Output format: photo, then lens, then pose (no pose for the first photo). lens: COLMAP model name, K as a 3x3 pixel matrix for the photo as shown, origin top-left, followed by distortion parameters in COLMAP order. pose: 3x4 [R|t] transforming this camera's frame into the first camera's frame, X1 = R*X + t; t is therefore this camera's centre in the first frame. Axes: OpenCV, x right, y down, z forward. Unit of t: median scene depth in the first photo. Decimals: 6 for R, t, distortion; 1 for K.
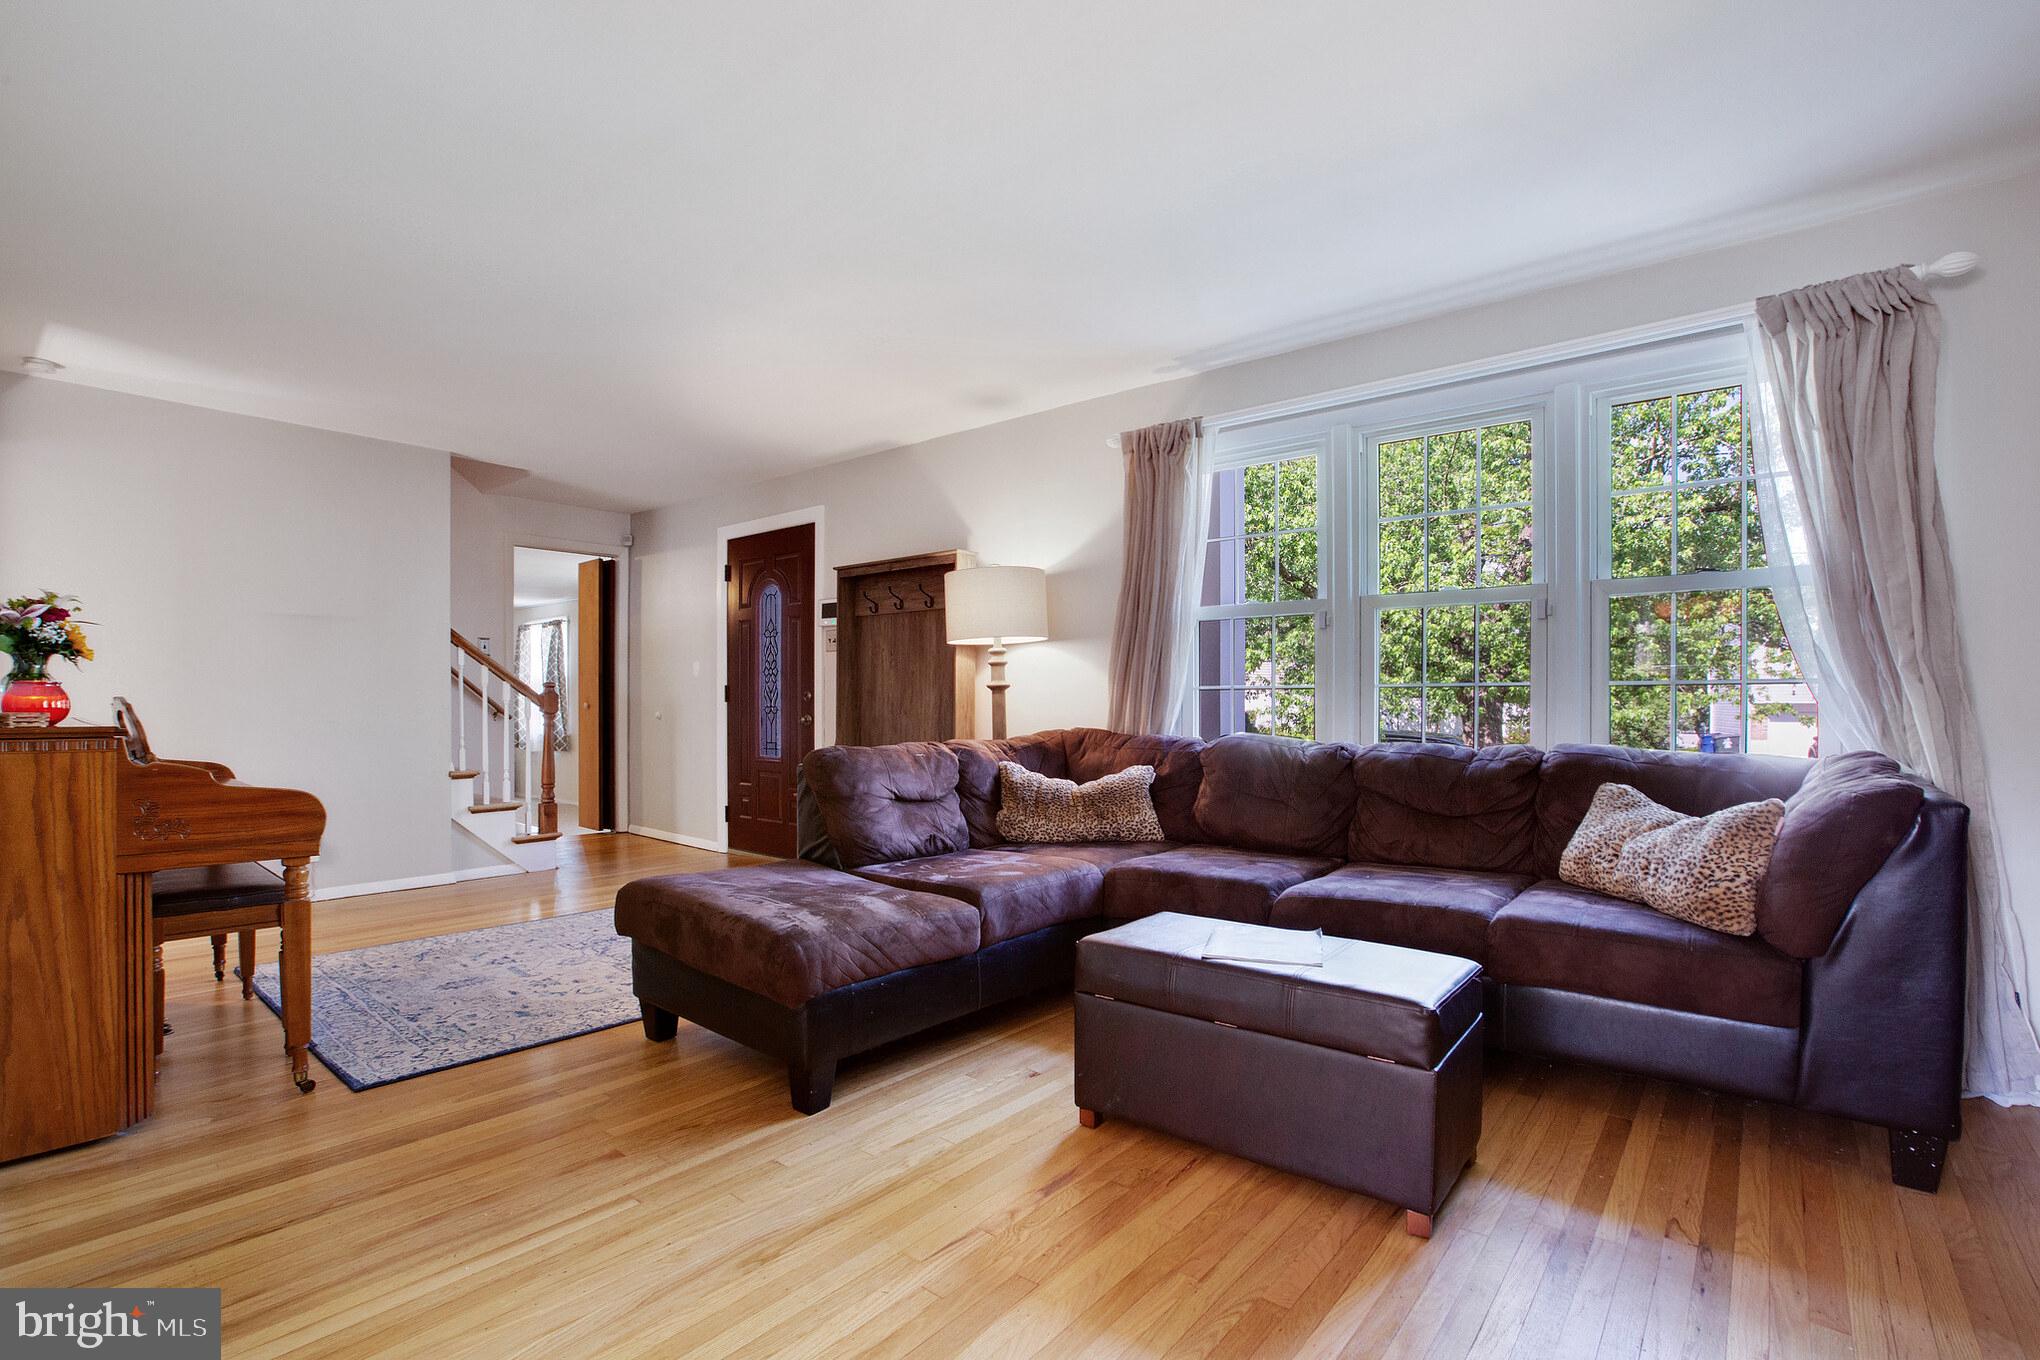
lens RADIAL K [[936.3, 0, 1019.9], [0, 936.3, 697.8], [0, 0, 1]] dist [-0.012936, 0.000212]
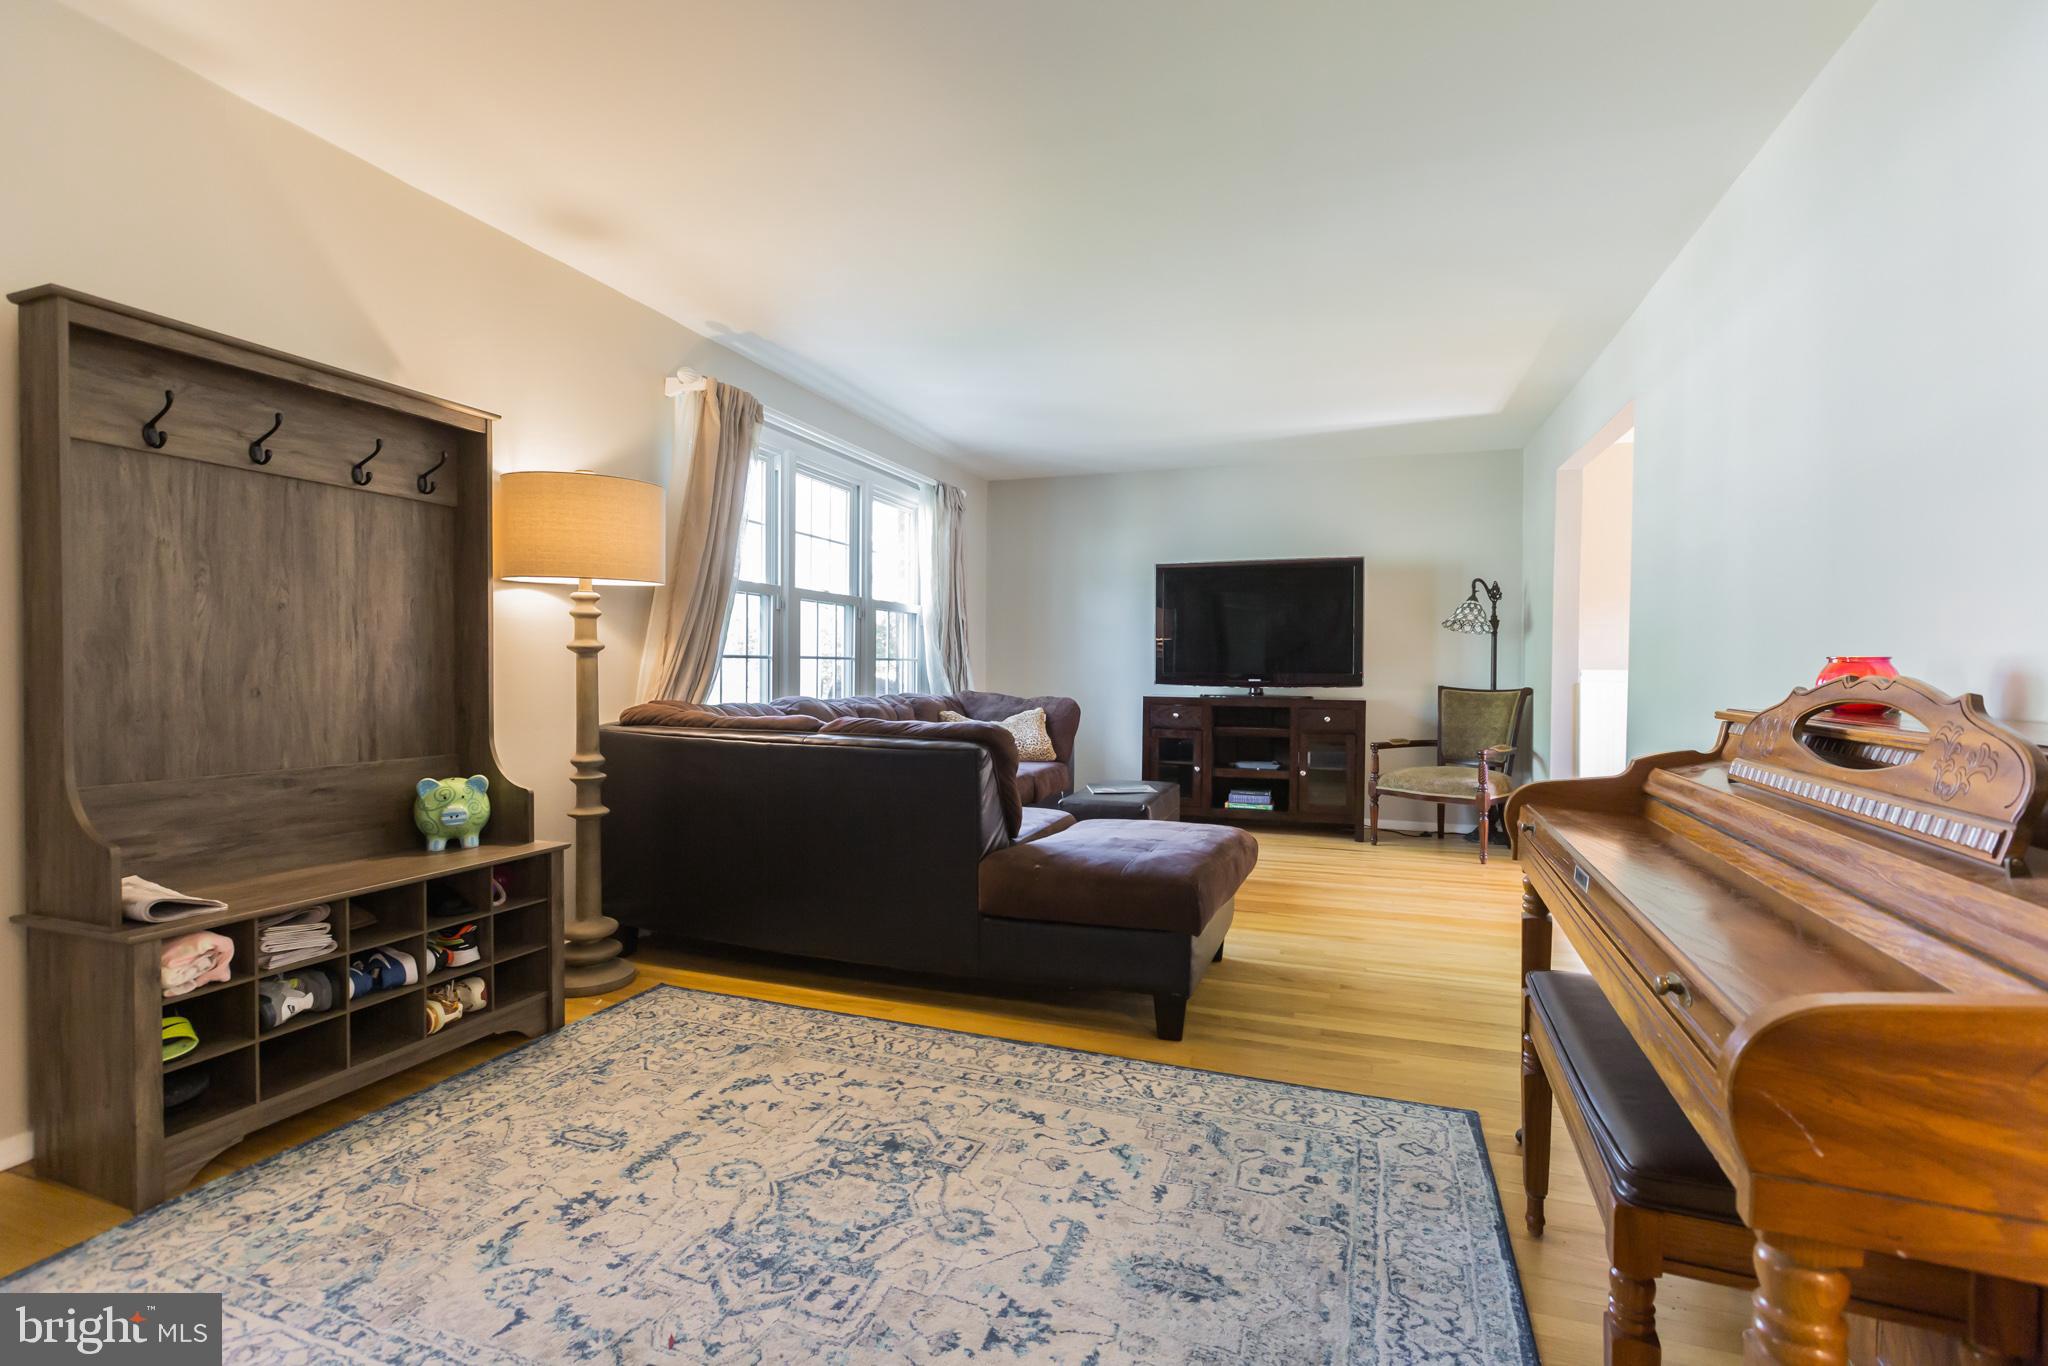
lens RADIAL K [[924.4, 0, 987.0], [0, 924.4, 689.1], [0, 0, 1]] dist [-0.001648, -0.000173]
pose [[-0.323200, -0.018923, 0.946142, -1.107260], [-0.002956, 0.999815, 0.018987, 0.005897], [-0.946326, 0.003339, -0.323196, 1.374891]]
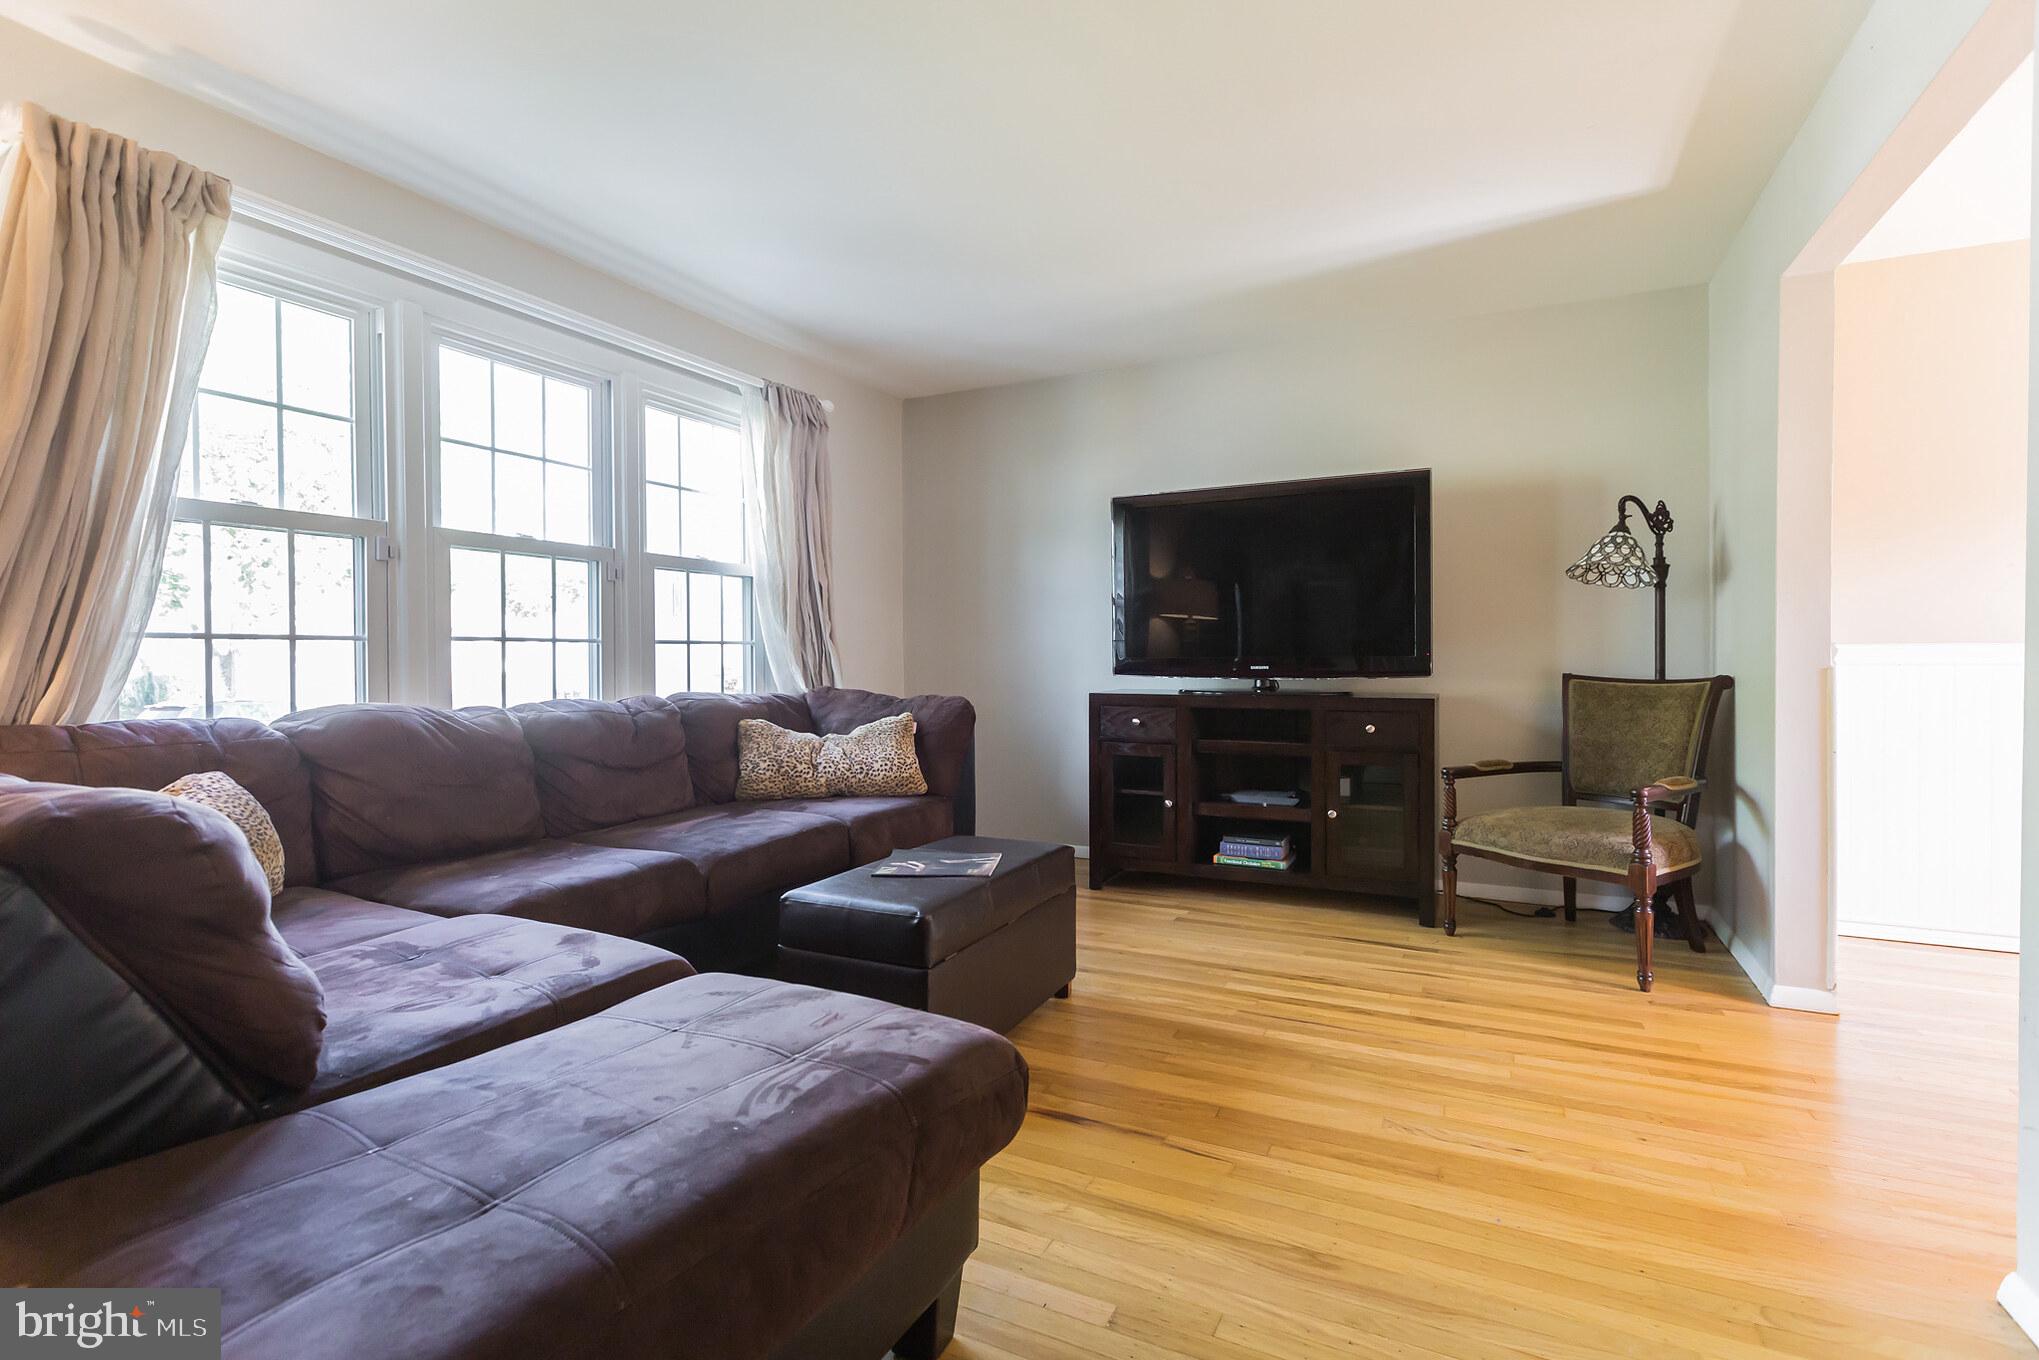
lens RADIAL K [[977.6, 0, 935.9], [0, 977.6, 672.5], [0, 0, 1]] dist [0.000976, -0.000115]
pose [[-0.191603, -0.009162, 0.981430, -0.631158], [0.007973, 0.999909, 0.010891, 0.011660], [-0.981440, 0.009911, -0.191512, 0.852392]]
